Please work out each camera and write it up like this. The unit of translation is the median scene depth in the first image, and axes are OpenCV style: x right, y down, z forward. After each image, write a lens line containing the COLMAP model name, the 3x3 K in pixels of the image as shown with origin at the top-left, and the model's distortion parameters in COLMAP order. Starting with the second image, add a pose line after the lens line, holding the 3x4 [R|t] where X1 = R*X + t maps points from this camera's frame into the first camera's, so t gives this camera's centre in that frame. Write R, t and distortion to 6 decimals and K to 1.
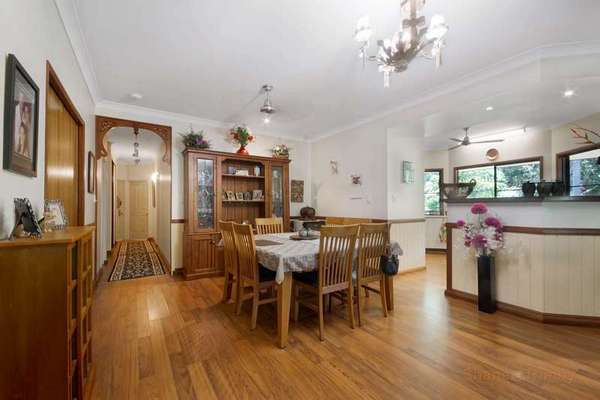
lens RADIAL K [[266.1, 0, 300.0], [0, 266.1, 200.0], [0, 0, 1]] dist [0.001221, 0.000071]
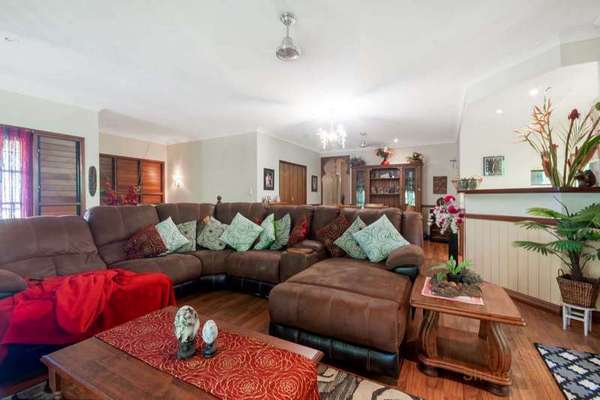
lens RADIAL K [[266.1, 0, 300.0], [0, 266.1, 200.0], [0, 0, 1]] dist [0.001221, 0.000071]
pose [[0.469378, 0.012614, -0.882907, 0.977900], [0.021132, 0.999451, 0.025513, -0.010838], [0.882744, -0.030633, 0.468854, -0.207130]]
